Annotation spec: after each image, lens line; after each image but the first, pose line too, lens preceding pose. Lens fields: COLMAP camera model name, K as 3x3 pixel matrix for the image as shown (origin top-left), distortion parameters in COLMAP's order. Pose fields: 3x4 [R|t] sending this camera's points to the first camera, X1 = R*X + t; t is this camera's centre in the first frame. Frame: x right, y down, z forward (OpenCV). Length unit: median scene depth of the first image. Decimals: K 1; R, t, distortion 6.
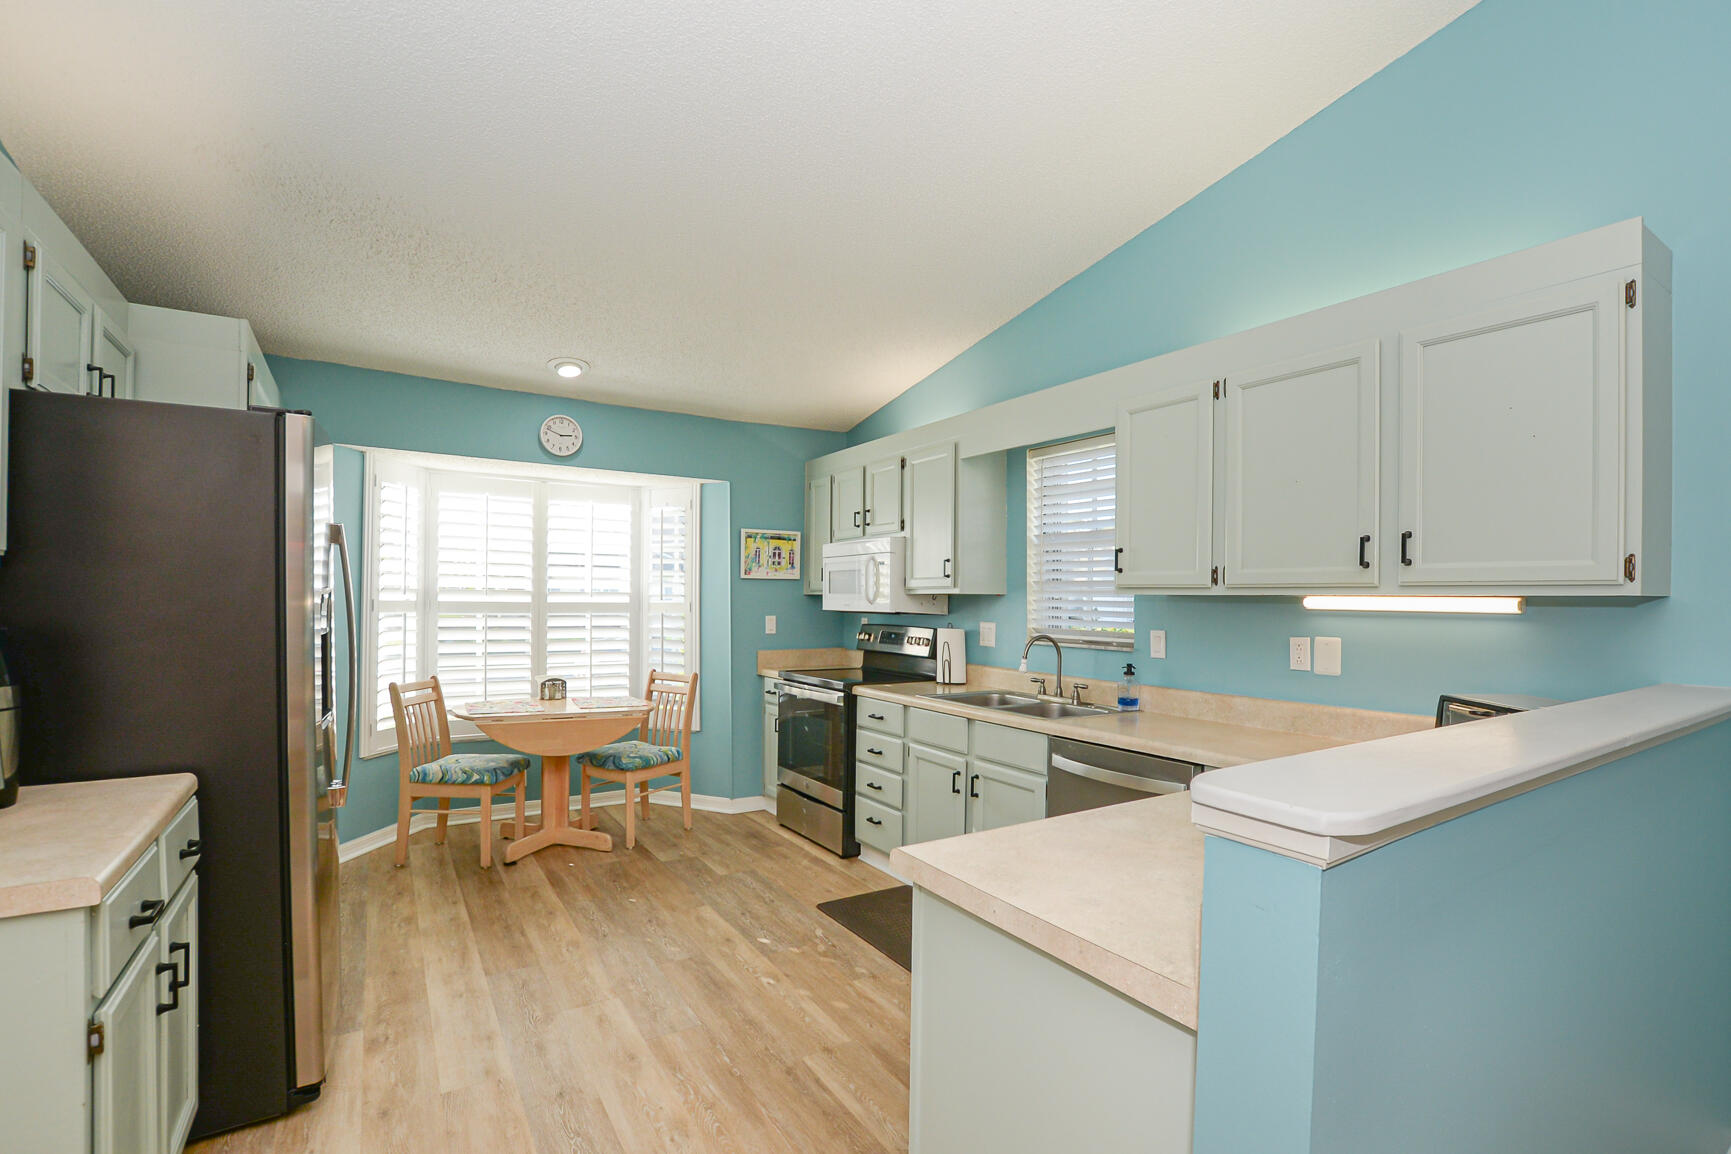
lens RADIAL K [[790.4, 0, 895.6], [0, 790.4, 597.2], [0, 0, 1]] dist [-0.027760, 0.004951]
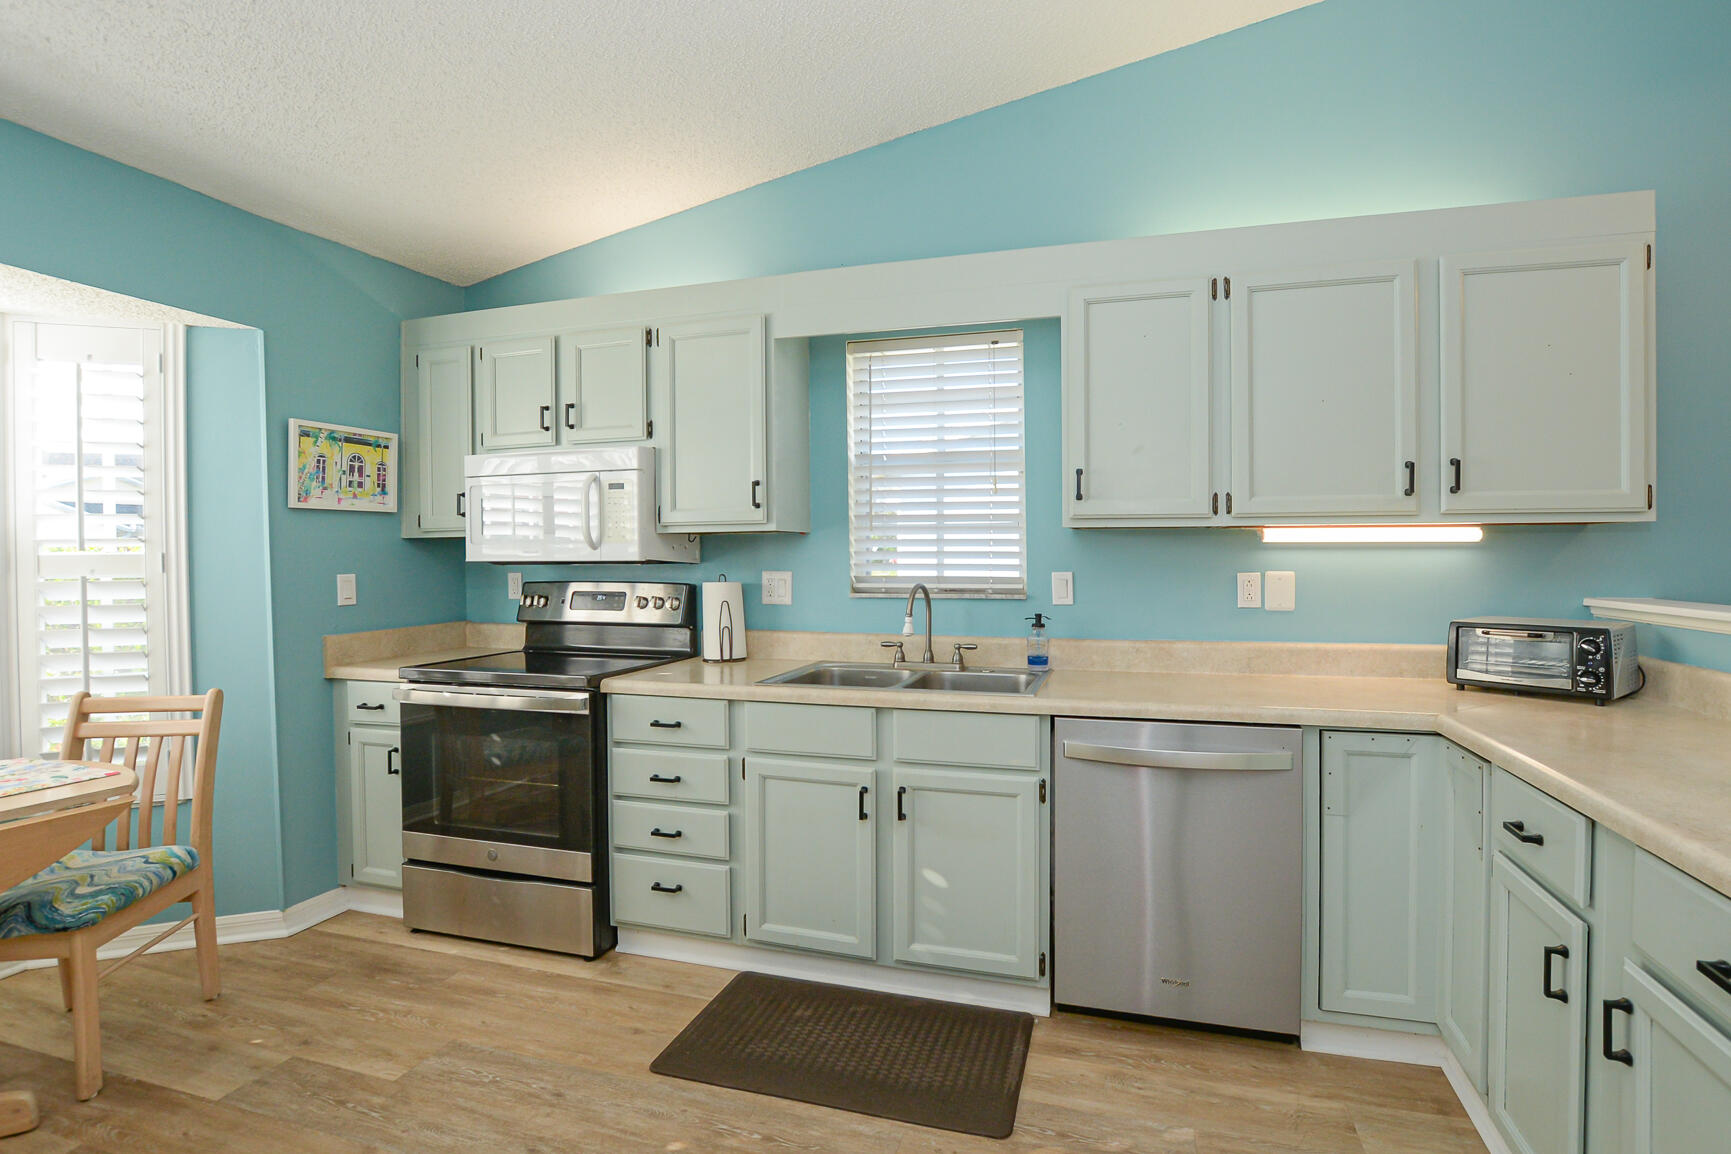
lens RADIAL K [[790.4, 0, 913.9], [0, 790.4, 544.8], [0, 0, 1]] dist [-0.027760, 0.004951]
pose [[0.759064, -0.013409, 0.650878, -0.258457], [0.012680, 0.999903, 0.005813, 0.004967], [-0.650893, 0.003841, 0.759160, 0.353176]]
